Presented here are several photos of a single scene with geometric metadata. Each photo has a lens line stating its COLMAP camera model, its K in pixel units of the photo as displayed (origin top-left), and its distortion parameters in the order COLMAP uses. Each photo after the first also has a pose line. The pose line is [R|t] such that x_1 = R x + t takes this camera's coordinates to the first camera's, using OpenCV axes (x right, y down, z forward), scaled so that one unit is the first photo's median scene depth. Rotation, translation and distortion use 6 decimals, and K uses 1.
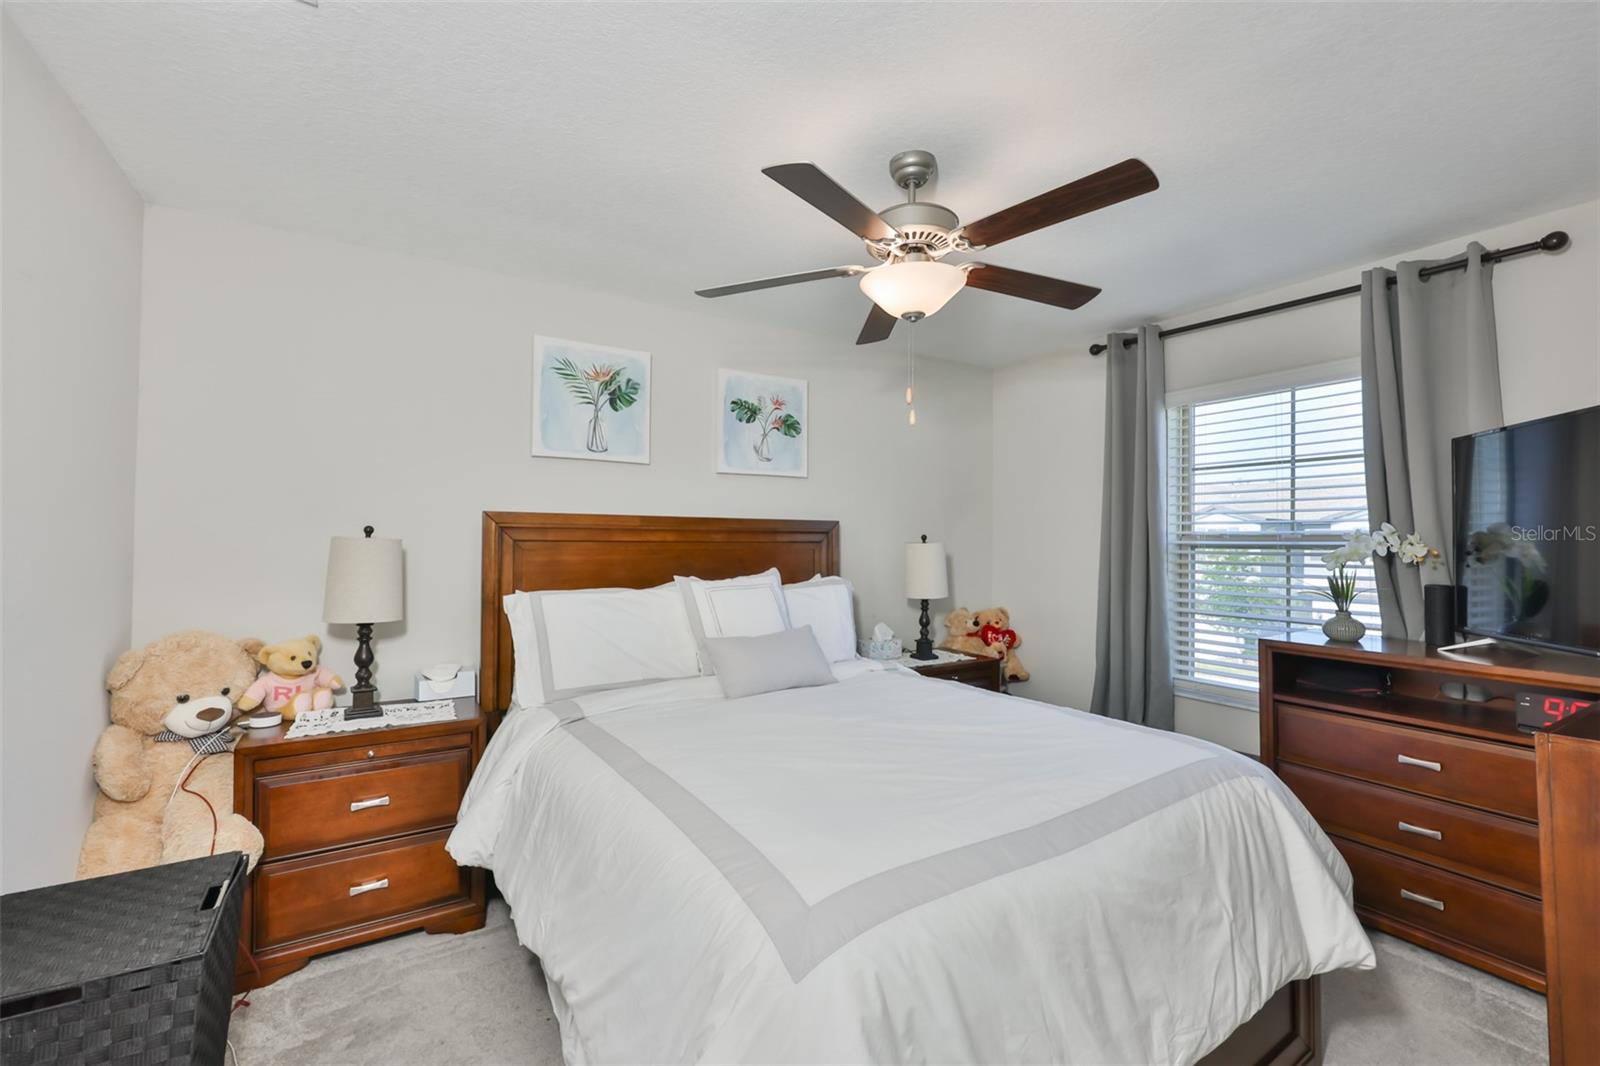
lens RADIAL K [[671.6, 0, 804.6], [0, 671.6, 525.1], [0, 0, 1]] dist [-0.001689, 0.000187]
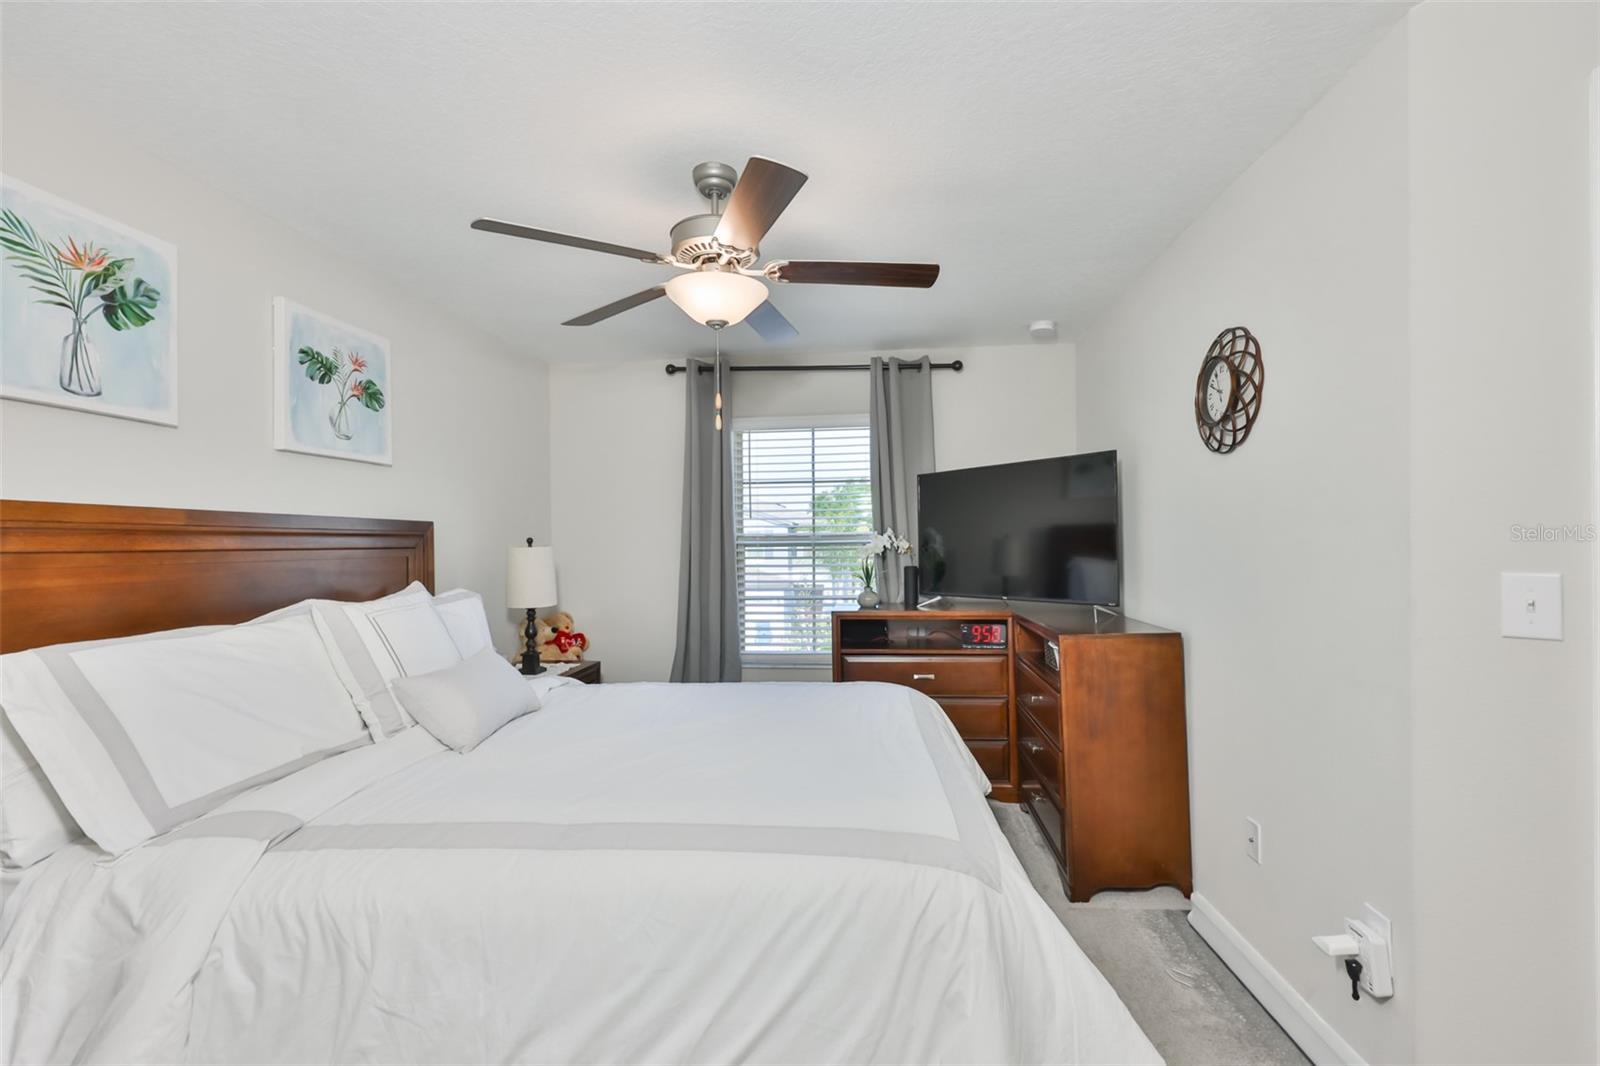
lens RADIAL K [[688.3, 0, 800.1], [0, 688.3, 536.9], [0, 0, 1]] dist [-0.000743, 0.001008]
pose [[0.614892, -0.005920, 0.788589, -0.387224], [-0.002074, 0.999956, 0.009123, 0.004726], [-0.788609, -0.007245, 0.614852, 0.157753]]
